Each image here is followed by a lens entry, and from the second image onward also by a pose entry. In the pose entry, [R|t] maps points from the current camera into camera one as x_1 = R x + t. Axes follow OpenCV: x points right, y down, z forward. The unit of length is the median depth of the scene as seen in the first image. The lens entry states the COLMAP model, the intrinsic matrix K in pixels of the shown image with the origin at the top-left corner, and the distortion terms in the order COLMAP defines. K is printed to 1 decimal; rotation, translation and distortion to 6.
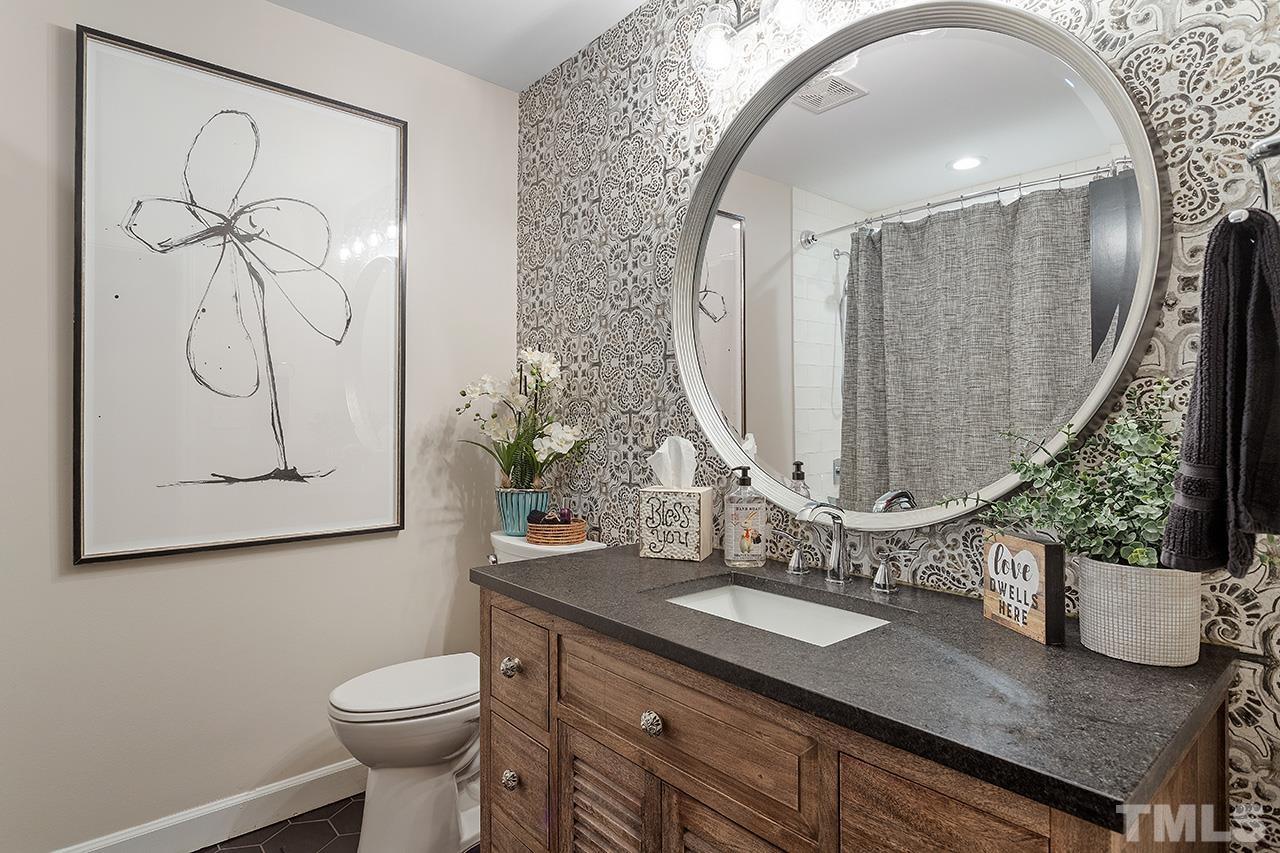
lens RADIAL K [[672.5, 0, 637.7], [0, 672.5, 429.6], [0, 0, 1]] dist [-0.029971, -0.001160]
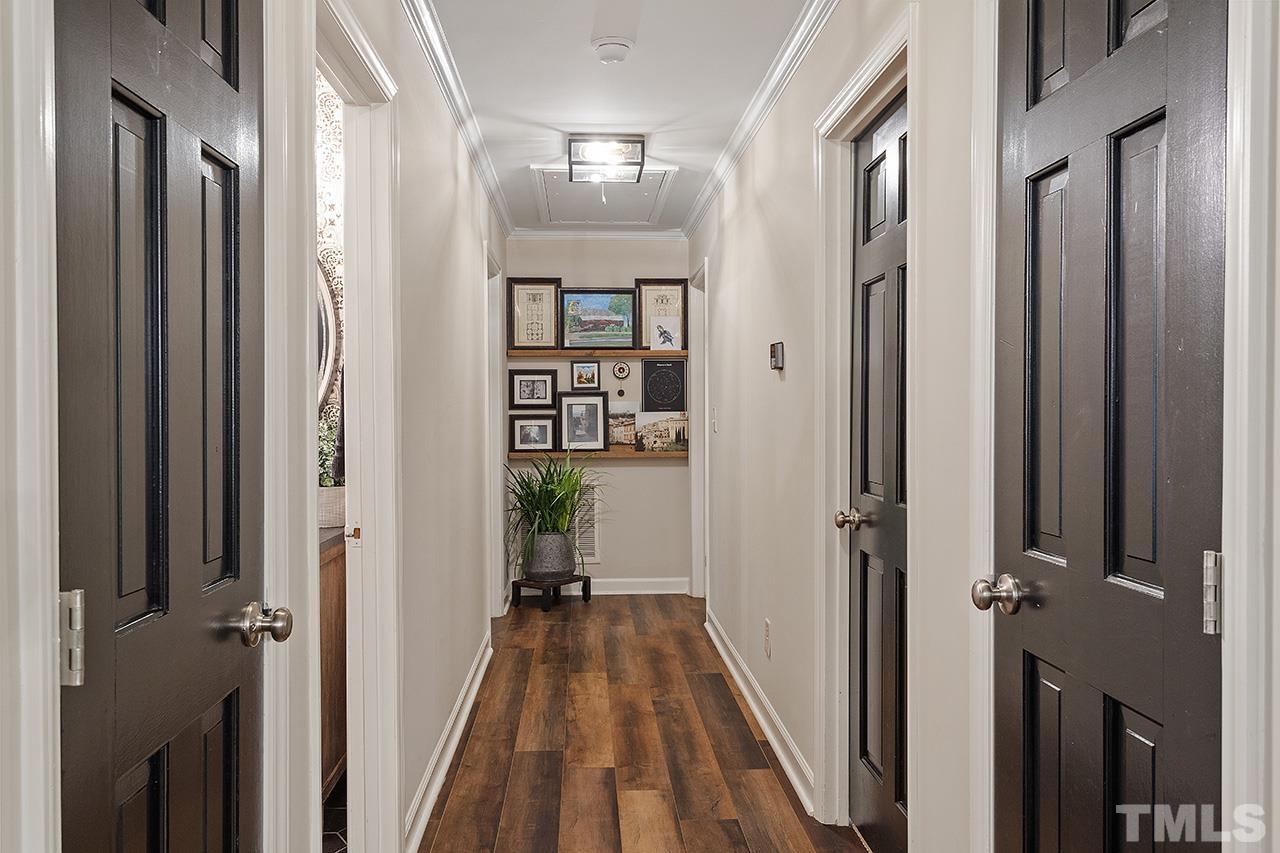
lens RADIAL K [[1033.5, 0, 639.5], [0, 1033.5, 425.8], [0, 0, 1]] dist [-0.009063, -0.001342]
pose [[0.617529, -0.019124, 0.786316, -1.280642], [0.019060, 0.999775, 0.009347, -0.022038], [-0.786317, 0.009215, 0.617754, -1.903441]]
